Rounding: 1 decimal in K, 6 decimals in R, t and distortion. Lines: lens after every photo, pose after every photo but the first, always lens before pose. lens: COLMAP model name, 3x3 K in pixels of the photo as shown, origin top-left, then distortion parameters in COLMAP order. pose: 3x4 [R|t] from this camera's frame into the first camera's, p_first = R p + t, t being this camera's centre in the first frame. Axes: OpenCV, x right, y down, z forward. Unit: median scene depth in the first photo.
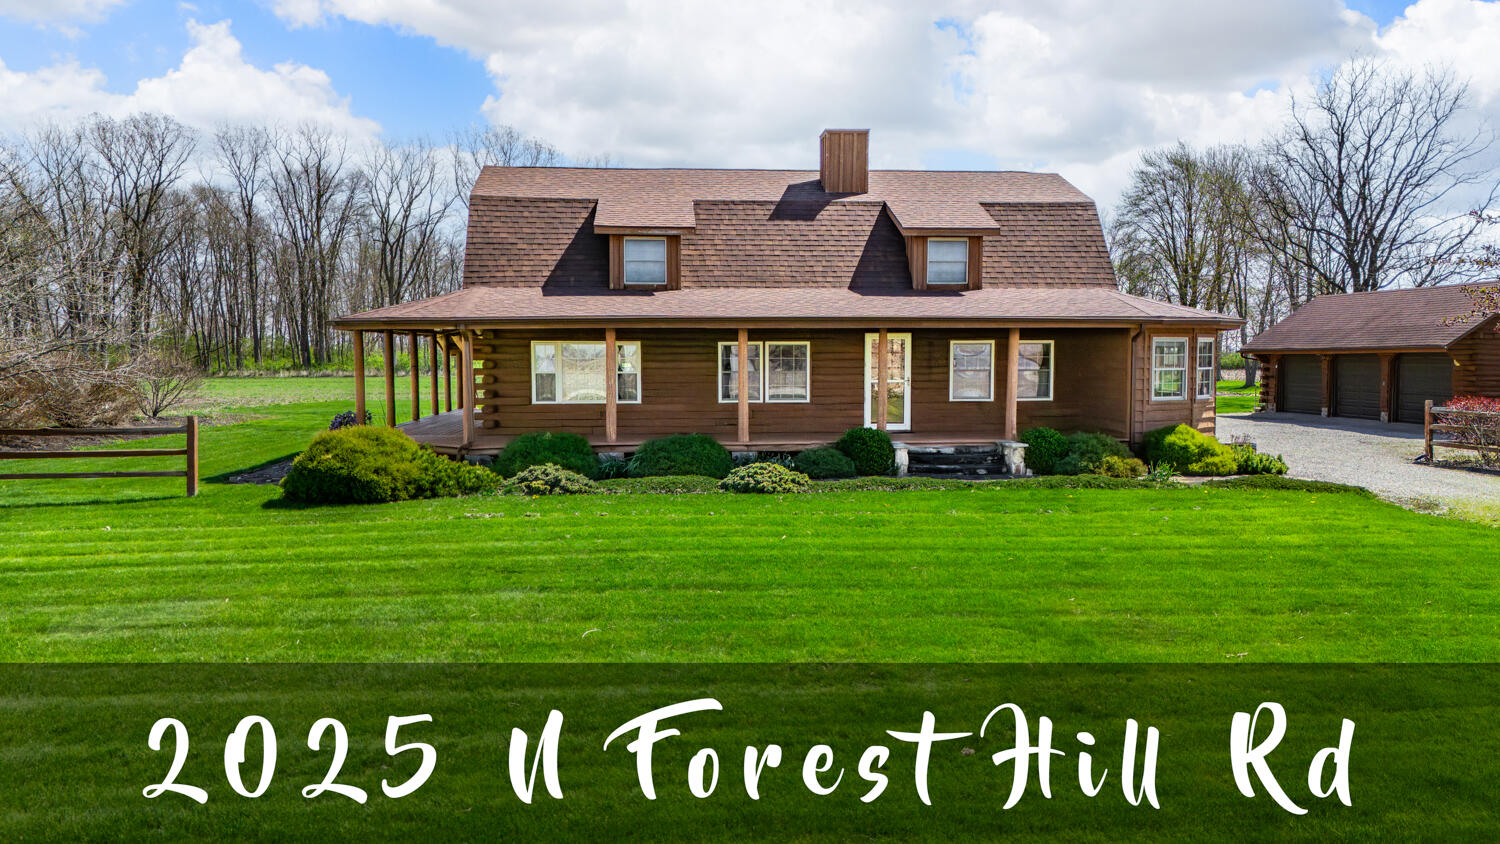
lens RADIAL K [[1109.4, 0, 756.0], [0, 1109.4, 419.5], [0, 0, 1]] dist [0.073035, -0.076541]
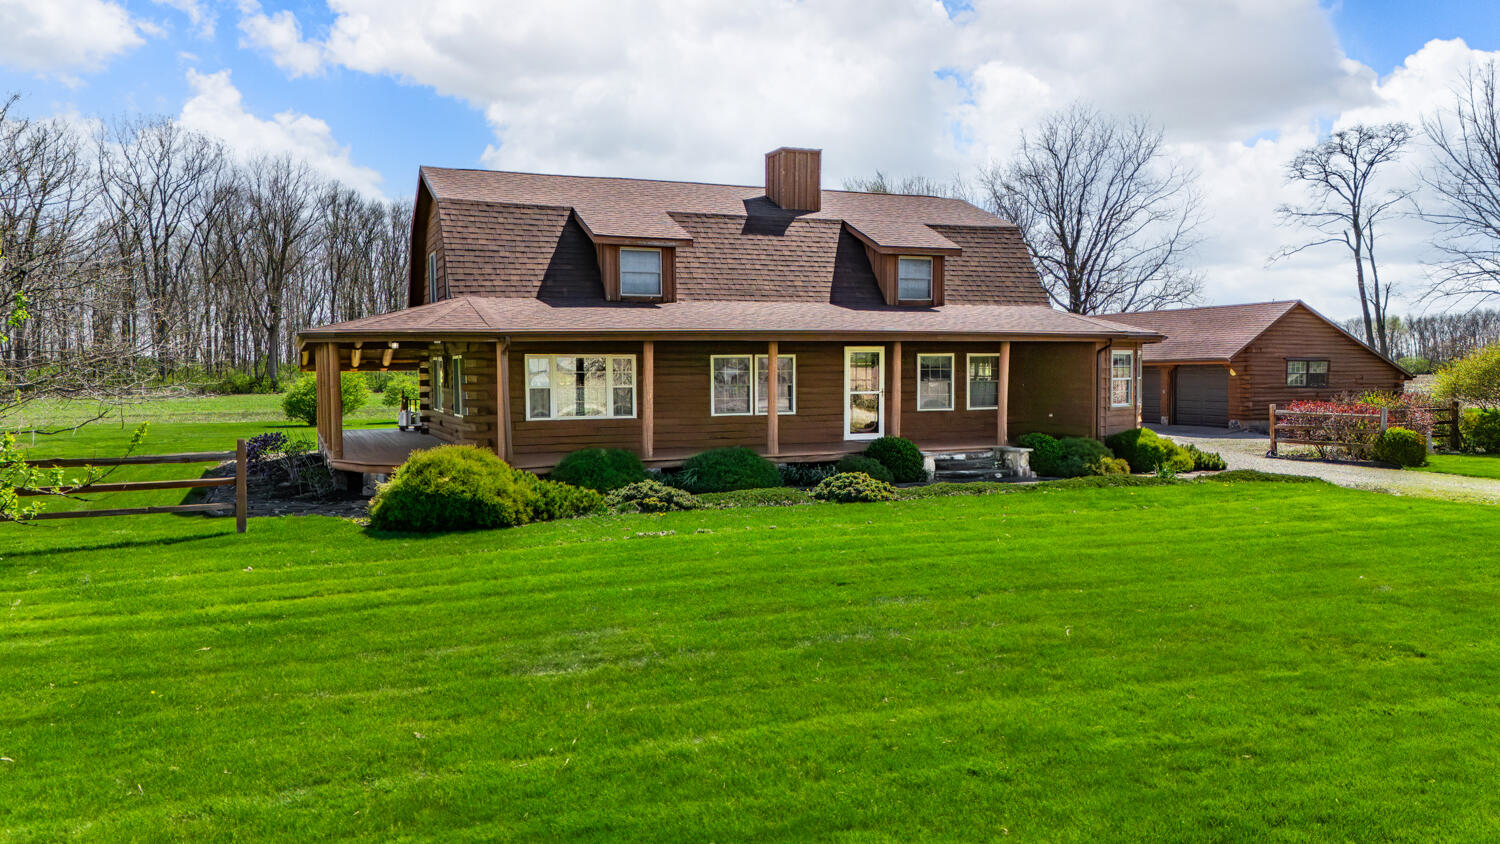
lens RADIAL K [[1109.4, 0, 742.9], [0, 1109.4, 437.4], [0, 0, 1]] dist [0.073035, -0.076541]
pose [[0.956207, -0.022689, 0.291810, -0.300737], [0.022228, 0.999741, 0.004895, -0.000431], [-0.291846, 0.001806, 0.956464, 0.038546]]
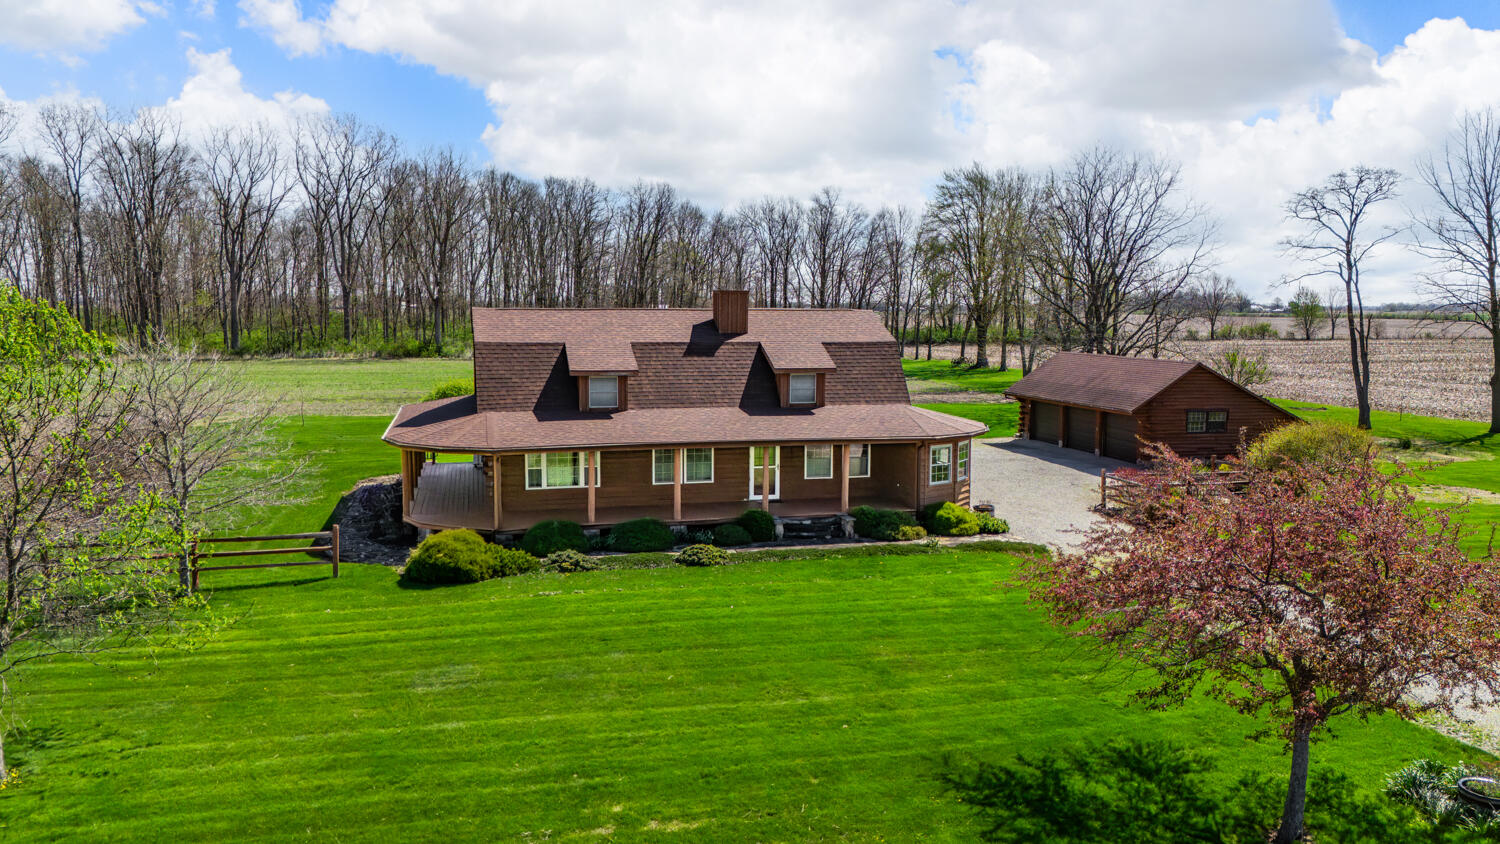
lens RADIAL K [[1109.4, 0, 747.9], [0, 1109.4, 419.8], [0, 0, 1]] dist [0.073035, -0.076541]
pose [[0.988206, -0.011350, 0.152709, -0.134582], [0.004250, 0.998898, 0.046739, -0.172944], [-0.153071, -0.045539, 0.987165, -0.485089]]
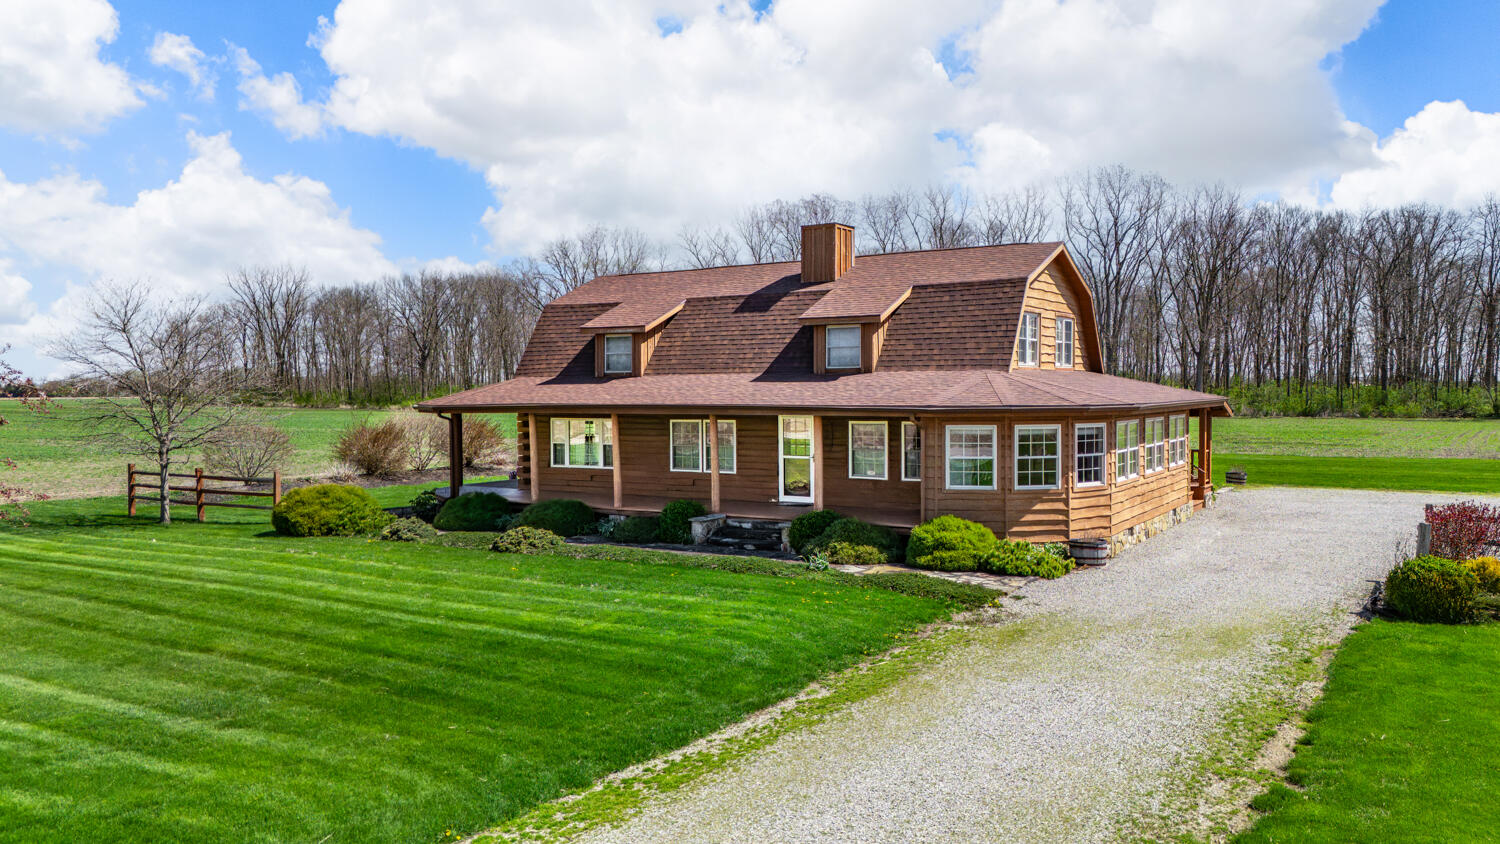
lens RADIAL K [[1109.4, 0, 758.9], [0, 1109.4, 422.9], [0, 0, 1]] dist [0.073035, -0.076541]
pose [[0.808720, 0.015251, -0.587996, 0.744707], [-0.027464, 0.999553, -0.011847, -0.055721], [0.587552, 0.025730, 0.808777, 0.097082]]
